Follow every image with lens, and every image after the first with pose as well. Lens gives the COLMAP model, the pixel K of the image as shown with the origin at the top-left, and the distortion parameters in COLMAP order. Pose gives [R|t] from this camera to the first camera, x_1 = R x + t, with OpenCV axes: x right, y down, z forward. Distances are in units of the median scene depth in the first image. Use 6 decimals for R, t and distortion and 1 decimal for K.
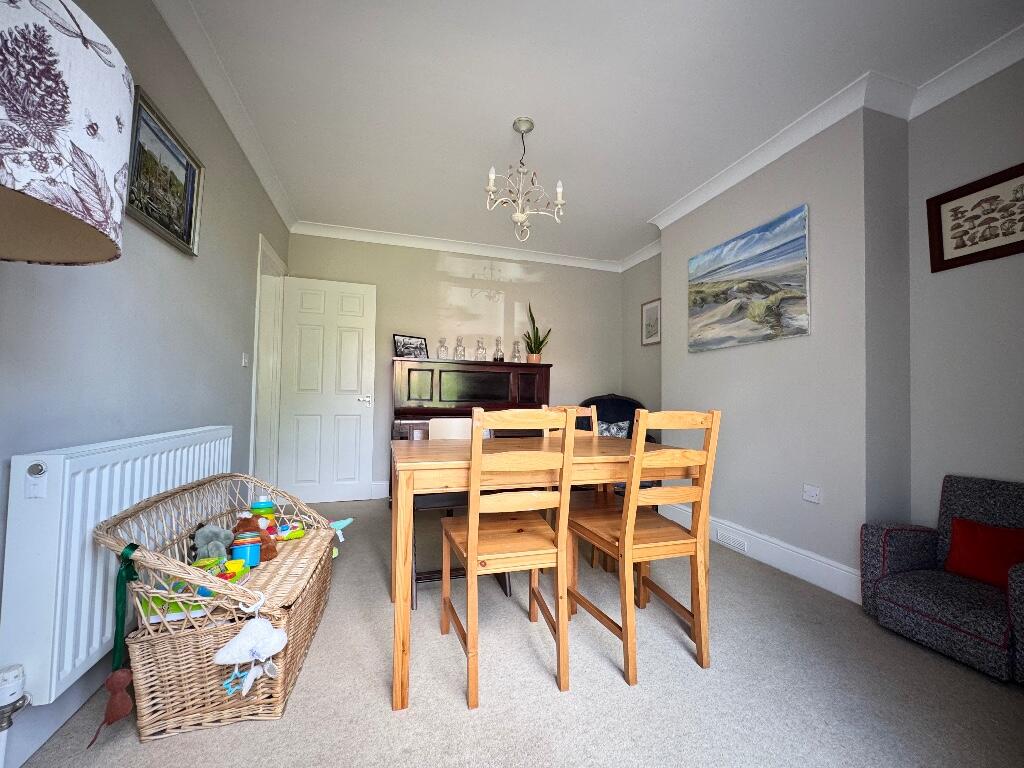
lens RADIAL K [[410.0, 0, 510.3], [0, 410.0, 385.7], [0, 0, 1]] dist [-0.000477, 0.000431]
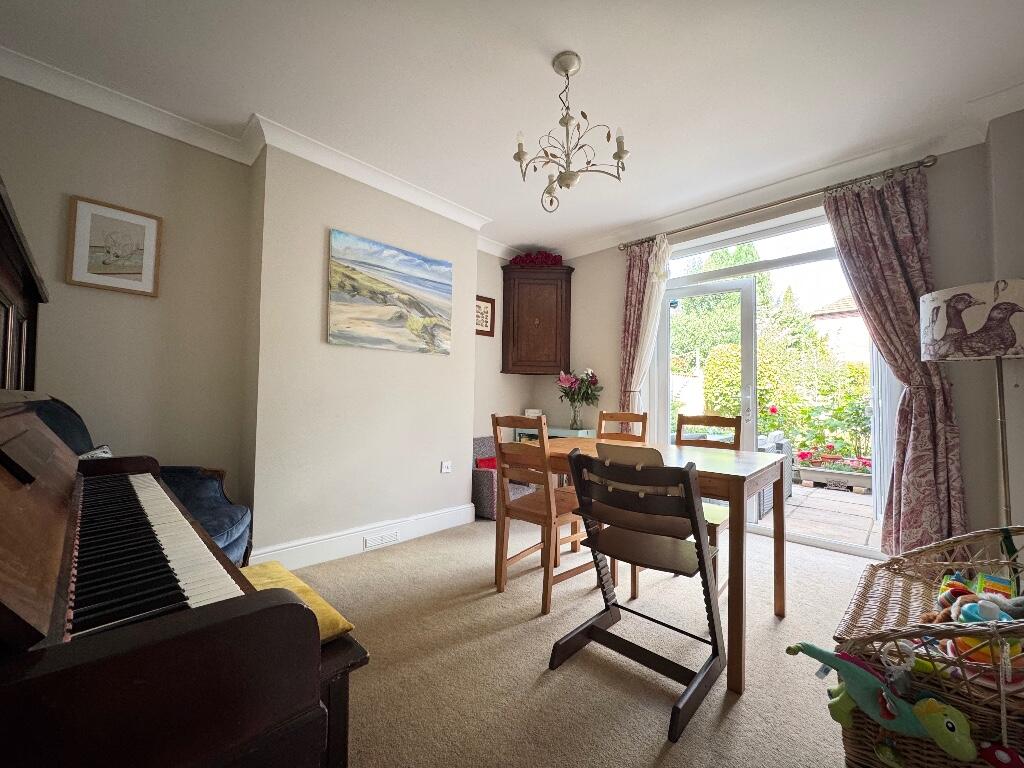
lens RADIAL K [[410.0, 0, 516.7], [0, 410.0, 381.8], [0, 0, 1]] dist [-0.000477, 0.000431]
pose [[-0.473003, 0.022718, 0.880768, -0.517396], [-0.049862, 0.997375, -0.052504, 0.021641], [-0.879649, -0.068751, -0.470629, 1.207064]]
